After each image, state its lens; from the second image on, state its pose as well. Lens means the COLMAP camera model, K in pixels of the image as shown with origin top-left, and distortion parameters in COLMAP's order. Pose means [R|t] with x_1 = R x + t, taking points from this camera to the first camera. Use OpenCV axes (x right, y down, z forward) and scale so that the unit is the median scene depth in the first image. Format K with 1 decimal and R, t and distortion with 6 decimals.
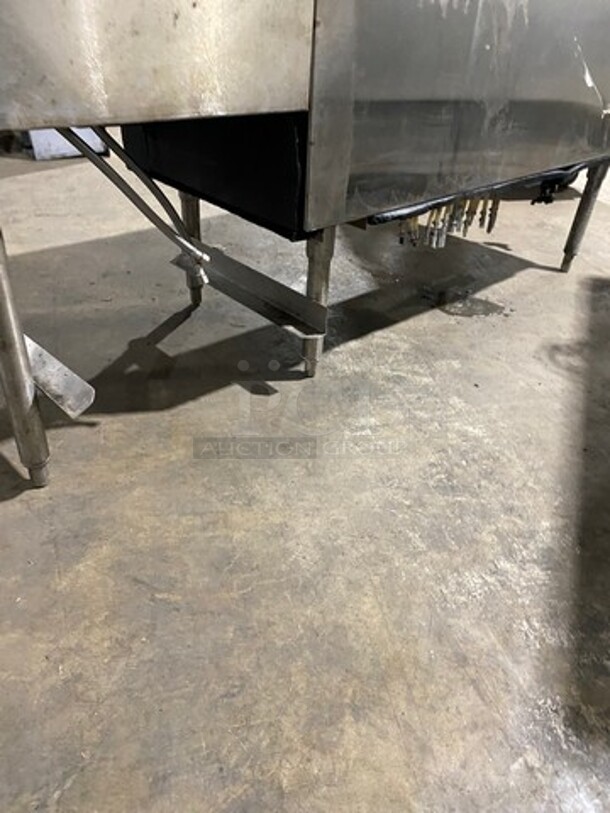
lens RADIAL K [[623.5, 0, 305.0], [0, 623.5, 406.5], [0, 0, 1]] dist [-0.004850, 0.007505]
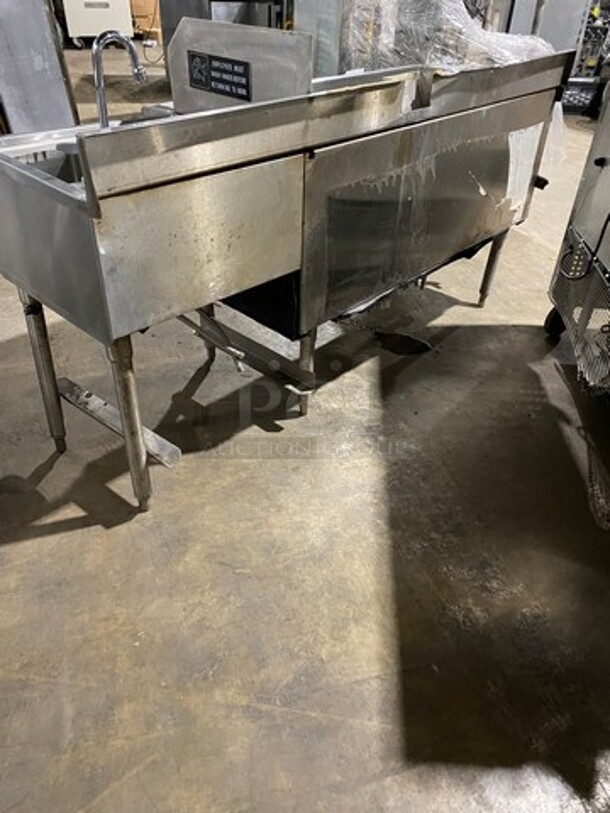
lens RADIAL K [[619.5, 0, 310.9], [0, 619.5, 420.0], [0, 0, 1]] dist [0.004905, 0.000535]
pose [[0.995008, -0.073702, 0.067287, -0.099842], [0.068471, 0.994677, 0.076997, -0.199264], [-0.072604, -0.072005, 0.994758, -0.599391]]
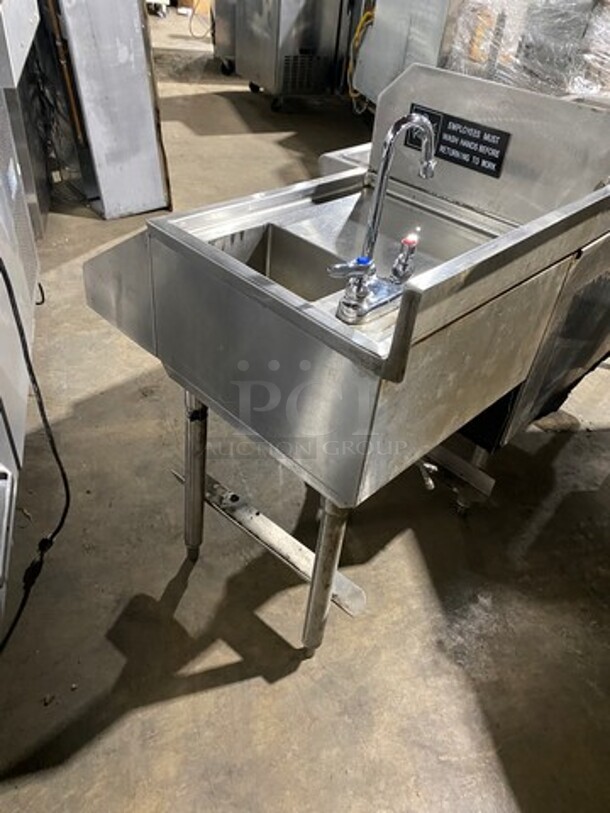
lens RADIAL K [[615.6, 0, 305.0], [0, 615.6, 406.5], [0, 0, 1]] dist [0.002895, 0.002182]
pose [[0.996298, -0.019298, 0.083769, -0.553648], [0.010387, 0.994361, 0.105537, -0.546558], [-0.085333, -0.104276, 0.990881, -0.232010]]
